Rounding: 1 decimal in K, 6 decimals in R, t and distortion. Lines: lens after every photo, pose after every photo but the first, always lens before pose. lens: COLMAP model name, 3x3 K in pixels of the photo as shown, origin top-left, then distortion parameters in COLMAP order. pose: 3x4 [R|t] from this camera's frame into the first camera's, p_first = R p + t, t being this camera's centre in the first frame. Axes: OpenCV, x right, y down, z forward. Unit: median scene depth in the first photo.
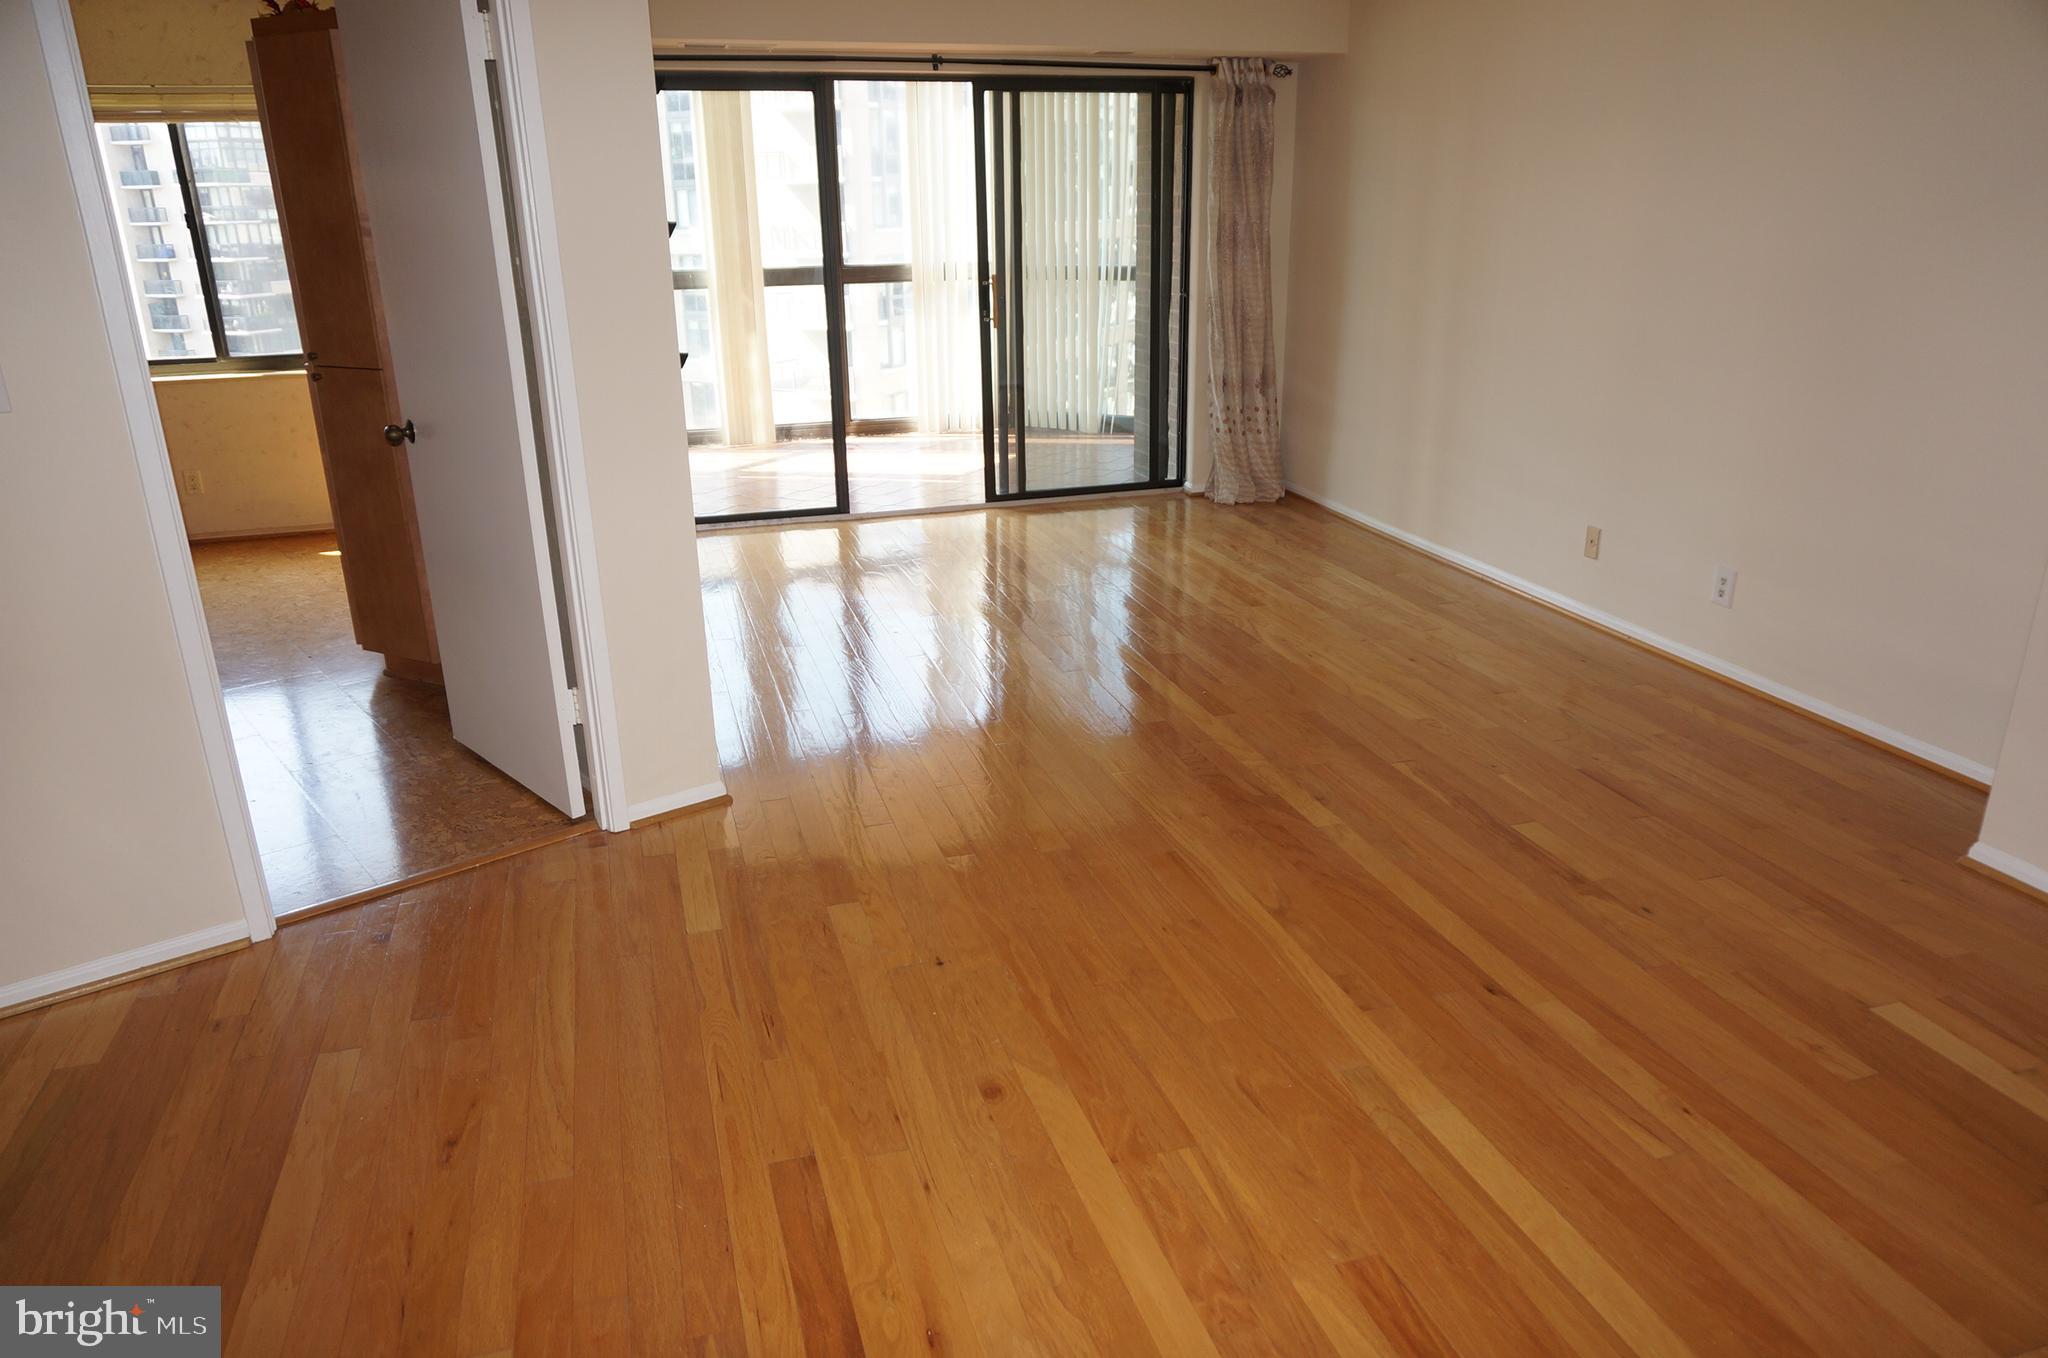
lens RADIAL K [[1373.6, 0, 1028.6], [0, 1373.6, 675.4], [0, 0, 1]] dist [-0.044993, 0.022887]
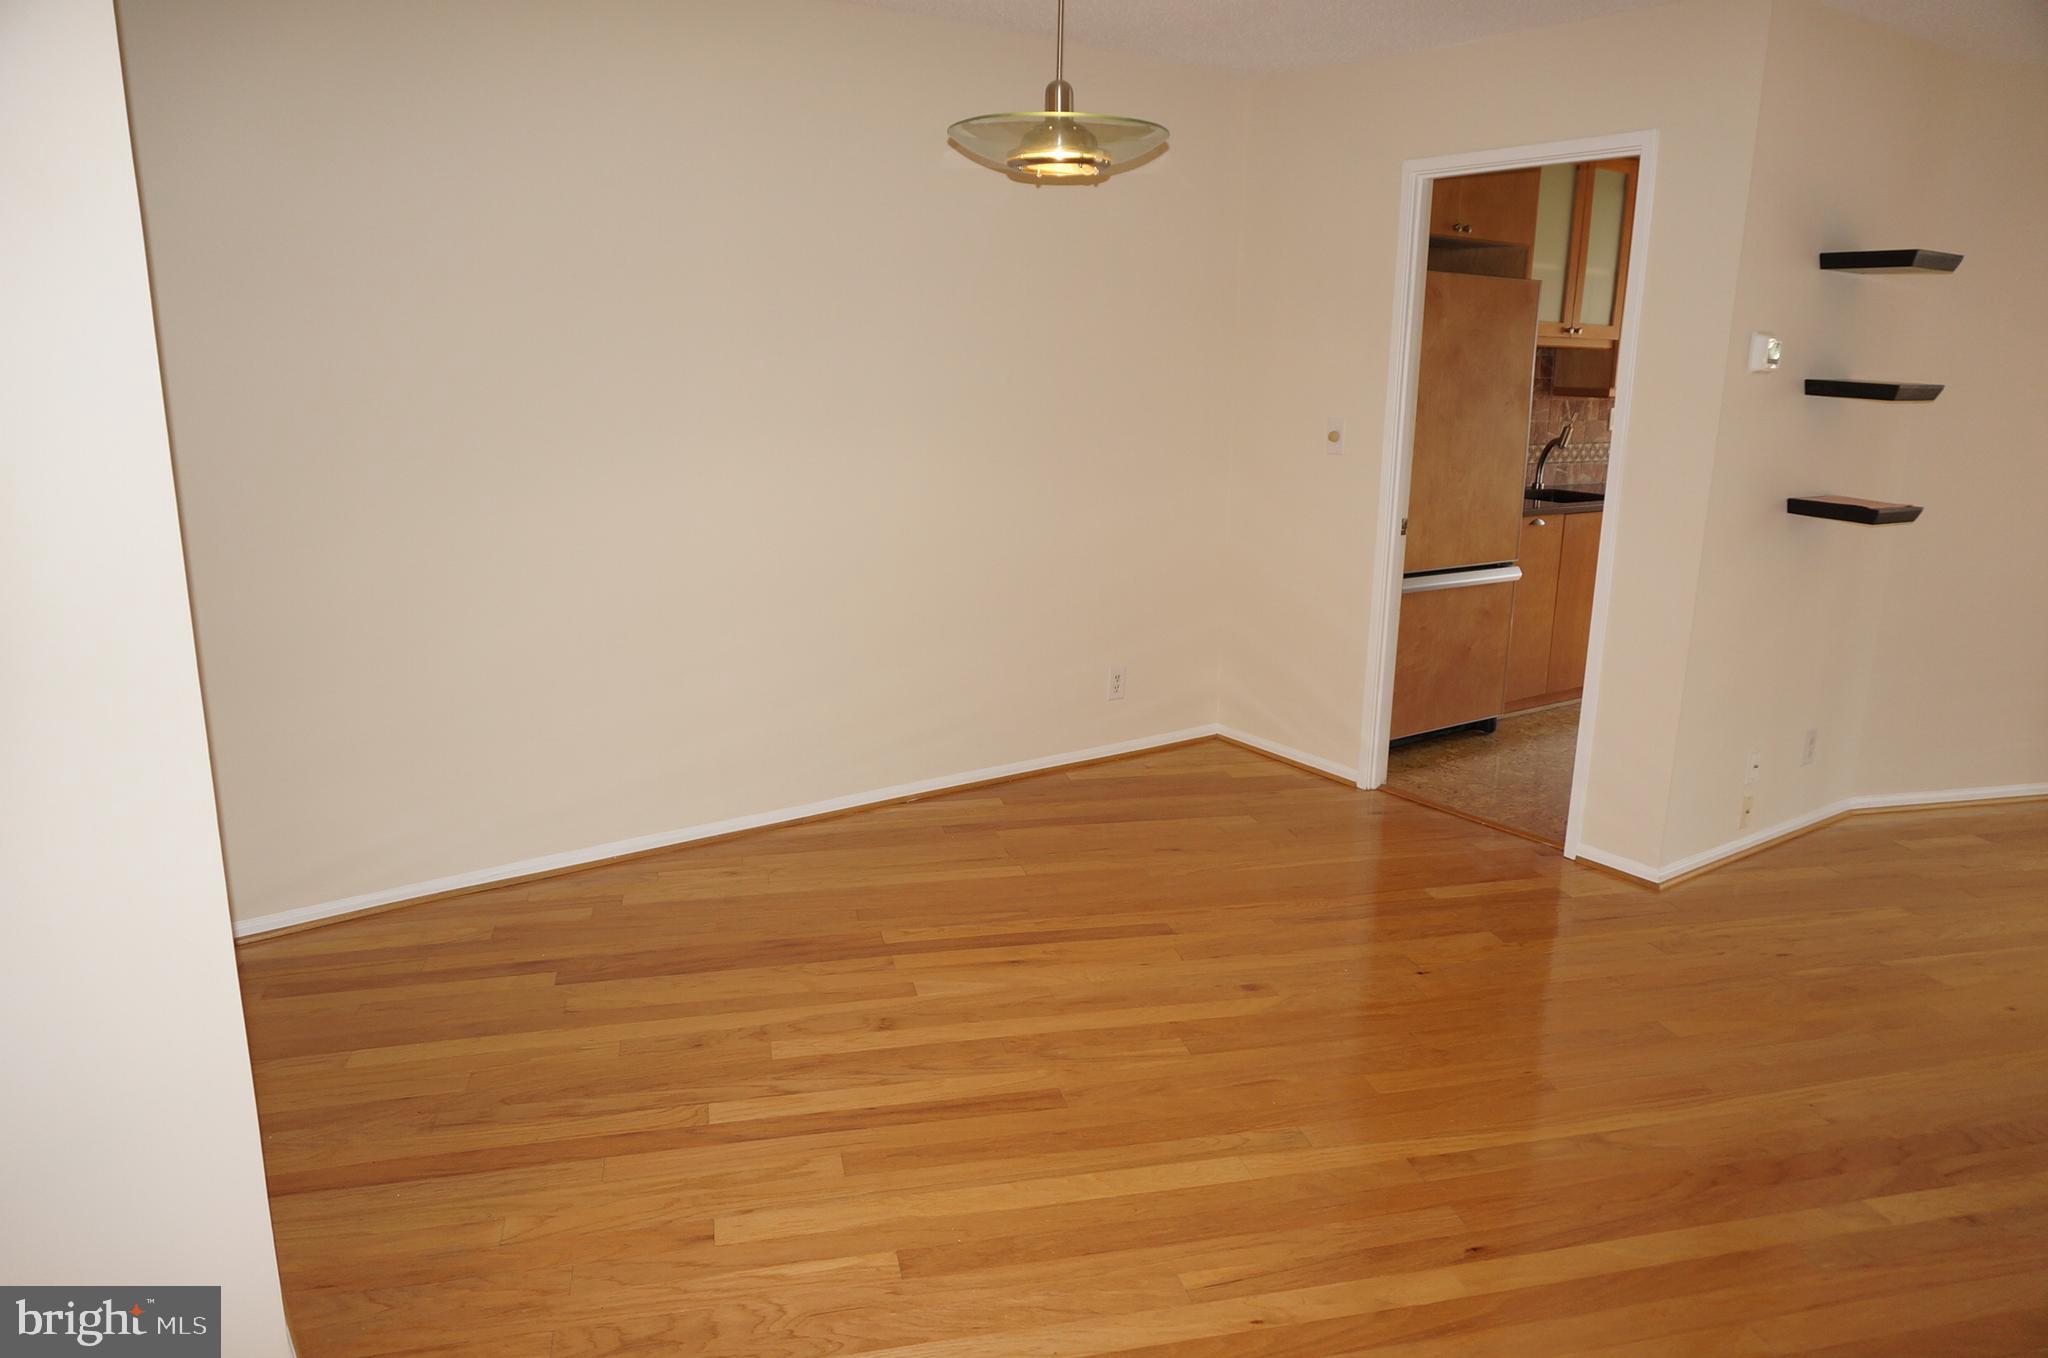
lens RADIAL K [[1373.6, 0, 1039.0], [0, 1373.6, 694.3], [0, 0, 1]] dist [-0.044993, 0.022887]
pose [[-0.065660, 0.255225, -0.964650, 1.032536], [-0.348434, 0.900018, 0.261842, -0.204638], [0.935031, 0.353309, 0.029834, 0.551943]]
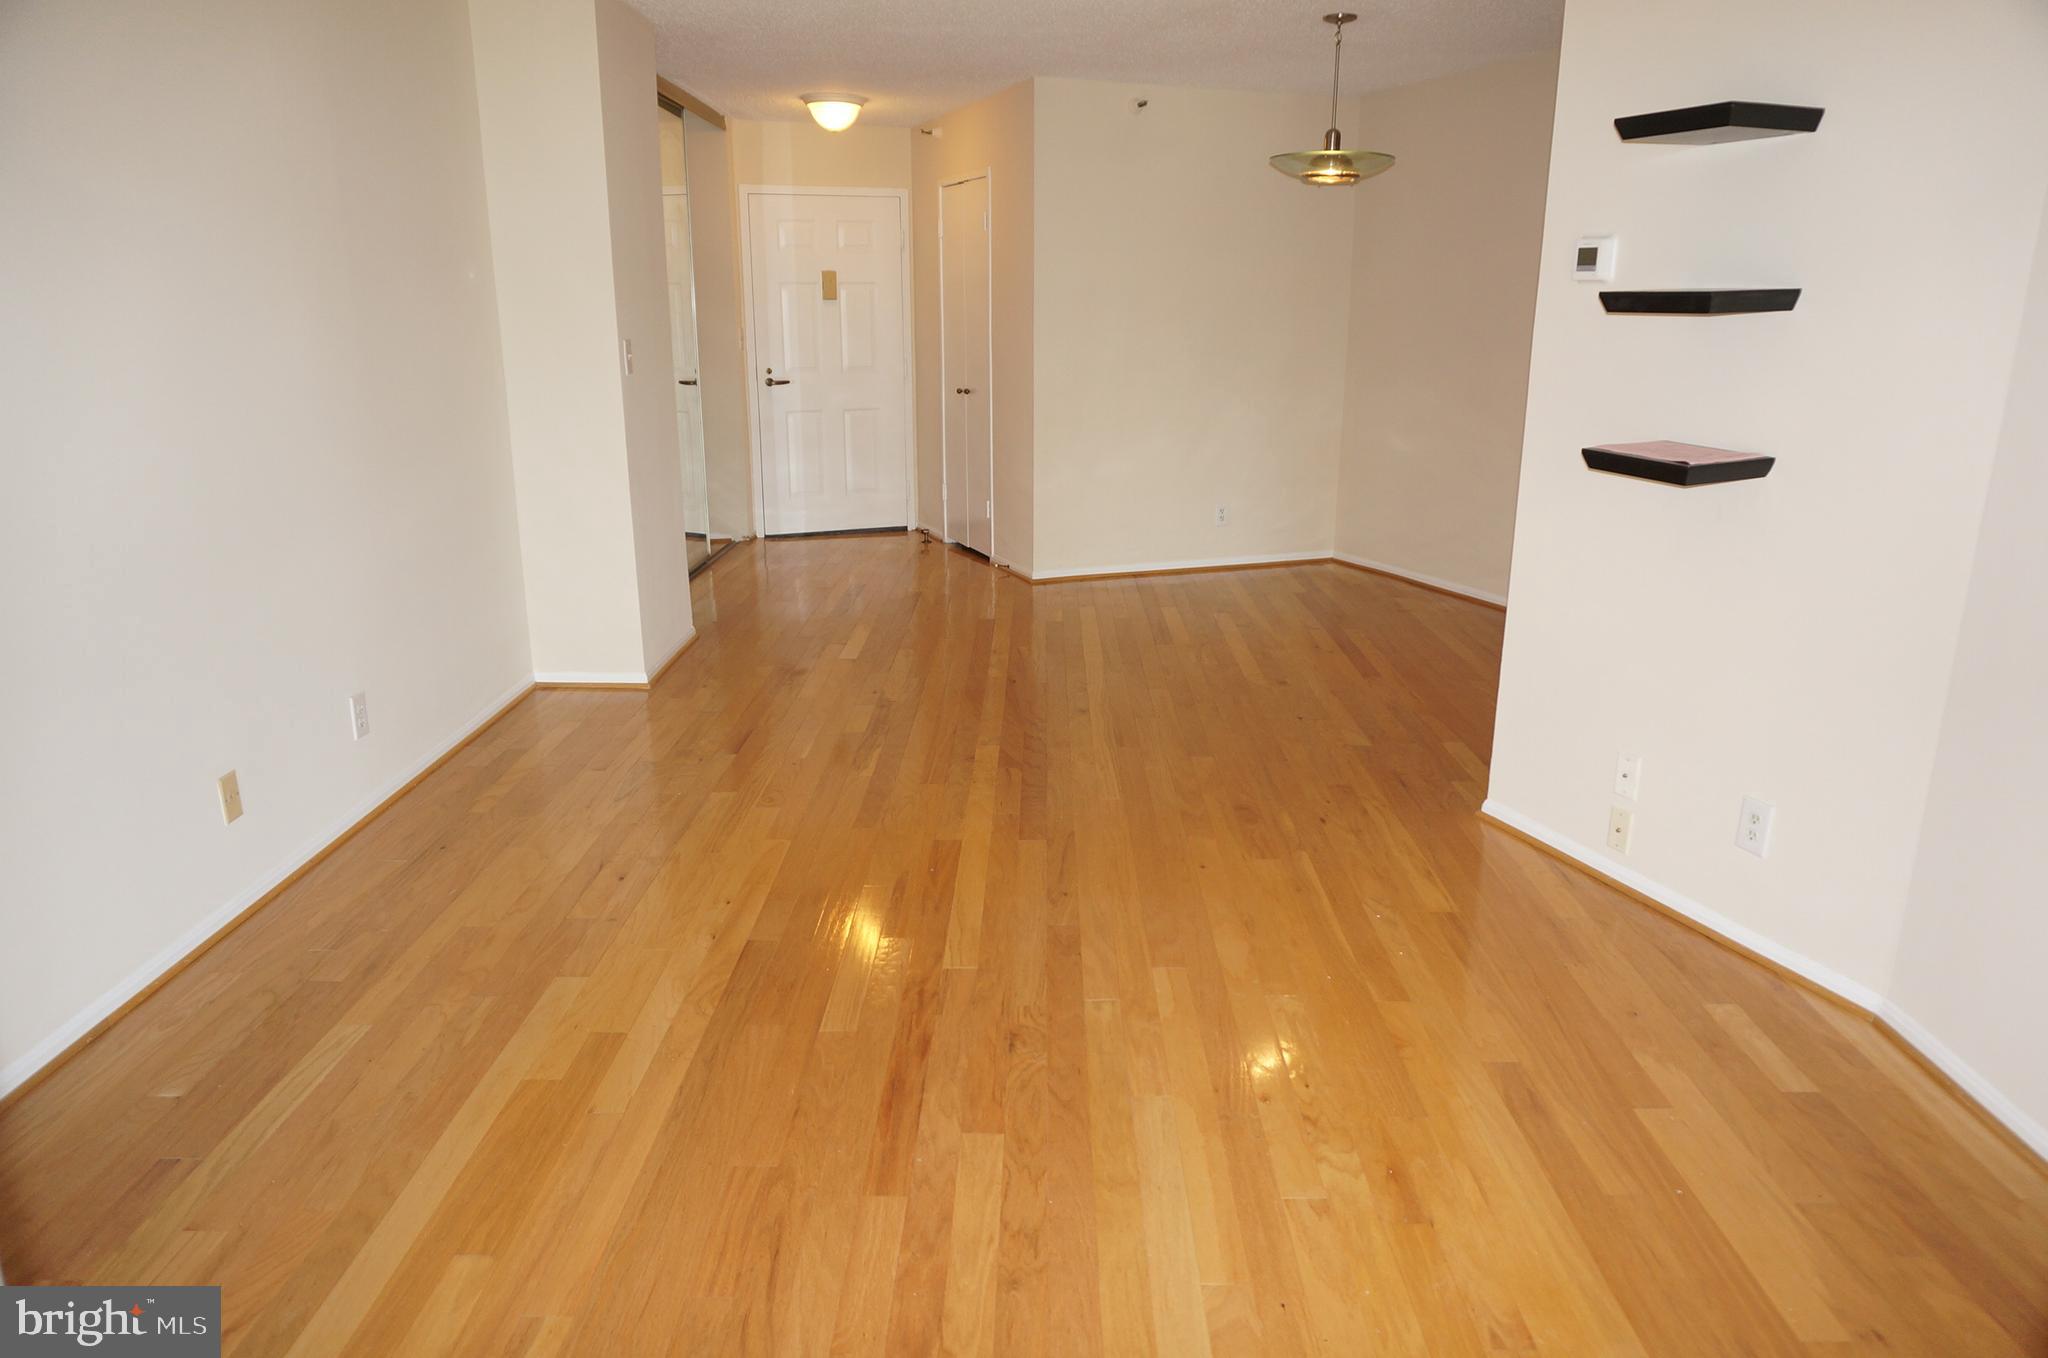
lens RADIAL K [[1373.6, 0, 1019.2], [0, 1373.6, 671.5], [0, 0, 1]] dist [-0.044993, 0.022887]
pose [[-0.950398, -0.075742, 0.301674, -0.238713], [0.109873, 0.825614, 0.553435, -0.802883], [-0.290984, 0.559129, -0.776340, 2.343387]]
